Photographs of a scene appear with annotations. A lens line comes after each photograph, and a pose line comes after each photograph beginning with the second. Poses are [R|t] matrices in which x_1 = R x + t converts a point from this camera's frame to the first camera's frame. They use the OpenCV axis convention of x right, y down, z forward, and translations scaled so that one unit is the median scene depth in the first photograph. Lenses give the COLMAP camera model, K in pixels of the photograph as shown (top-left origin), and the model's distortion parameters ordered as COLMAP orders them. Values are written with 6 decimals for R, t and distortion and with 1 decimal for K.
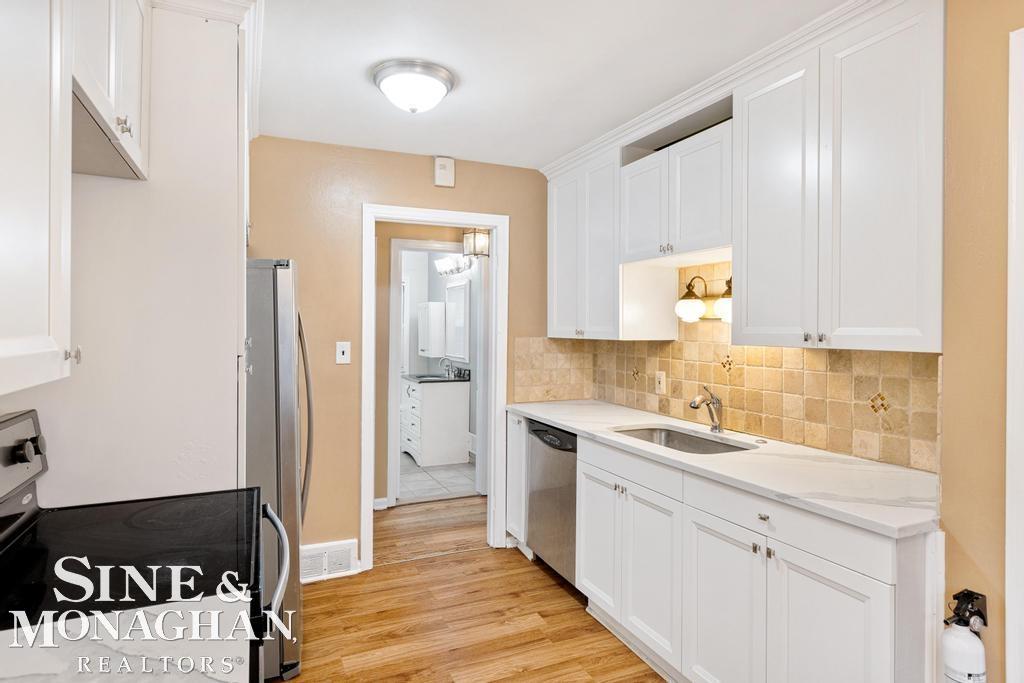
lens RADIAL K [[554.9, 0, 504.9], [0, 554.9, 334.4], [0, 0, 1]] dist [-0.001530, 0.001370]
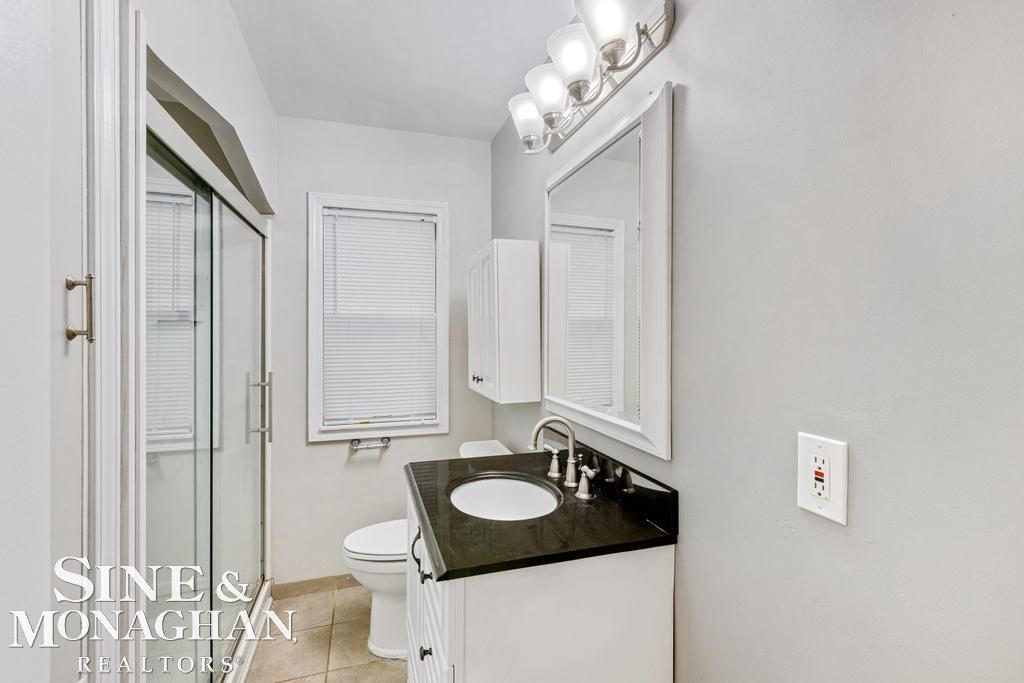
lens RADIAL K [[461.3, 0, 511.4], [0, 461.3, 339.5], [0, 0, 1]] dist [-0.000877, -0.000033]
pose [[0.994634, -0.004276, -0.103370, -0.218785], [0.003771, 0.999980, -0.005086, 0.008708], [0.103390, 0.004669, 0.994630, 1.622441]]
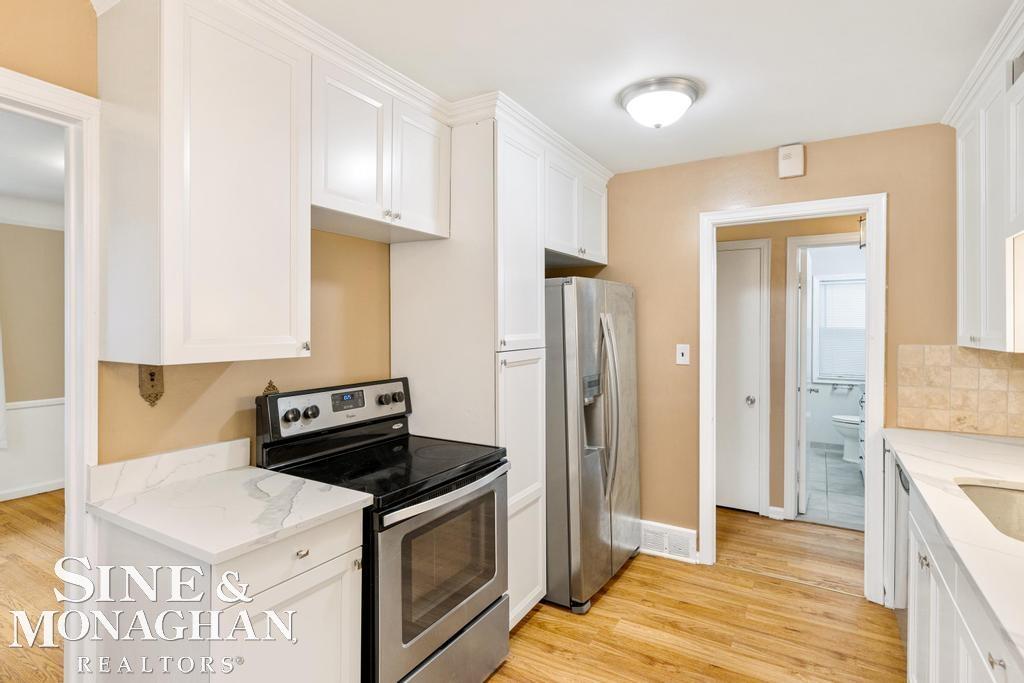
lens RADIAL K [[511.0, 0, 512.6], [0, 511.0, 333.6], [0, 0, 1]] dist [0.004927, -0.001922]
pose [[0.590870, 0.008573, -0.806721, 0.312421], [-0.011636, 0.999930, 0.002104, -0.005540], [0.806683, 0.008144, 0.590928, 0.139953]]
